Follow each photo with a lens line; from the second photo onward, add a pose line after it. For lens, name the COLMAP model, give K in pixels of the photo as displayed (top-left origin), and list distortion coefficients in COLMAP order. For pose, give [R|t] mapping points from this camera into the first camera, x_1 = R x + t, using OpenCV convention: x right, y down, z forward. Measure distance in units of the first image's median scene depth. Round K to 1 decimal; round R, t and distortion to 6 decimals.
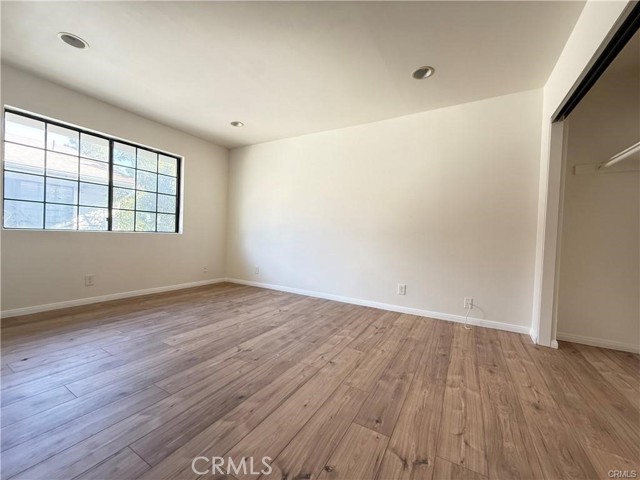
lens RADIAL K [[255.1, 0, 320.0], [0, 255.1, 240.0], [0, 0, 1]] dist [-0.000550, 0.000227]
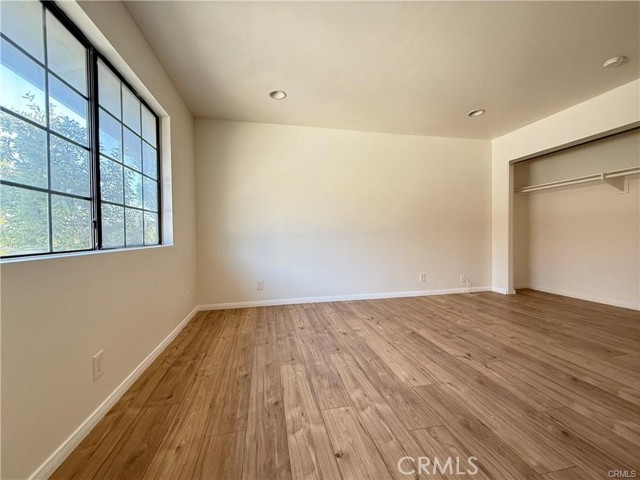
lens RADIAL K [[255.1, 0, 320.0], [0, 255.1, 240.0], [0, 0, 1]] dist [-0.000550, 0.000227]
pose [[0.746203, -0.056730, 0.663297, -1.249001], [0.051494, 0.998296, 0.027451, -0.065030], [-0.663724, 0.013672, 0.747853, 0.591182]]
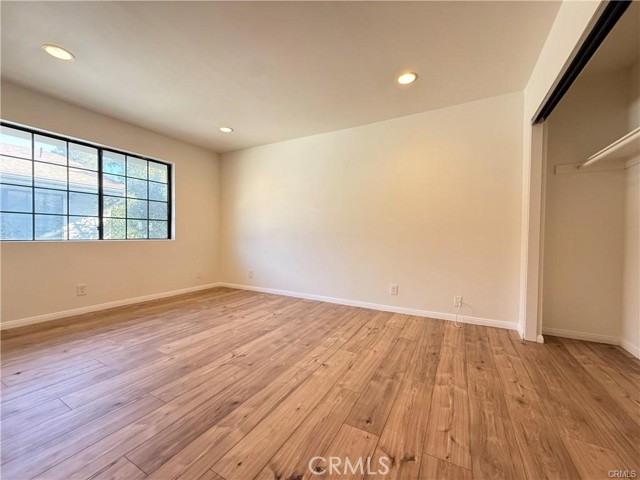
lens RADIAL K [[255.1, 0, 320.0], [0, 255.1, 240.0], [0, 0, 1]] dist [-0.000550, 0.000227]
pose [[0.999458, -0.027032, 0.018763, 0.018550], [0.027035, 0.999634, 0.000147, -0.017746], [-0.018760, 0.000361, 0.999824, -0.018384]]
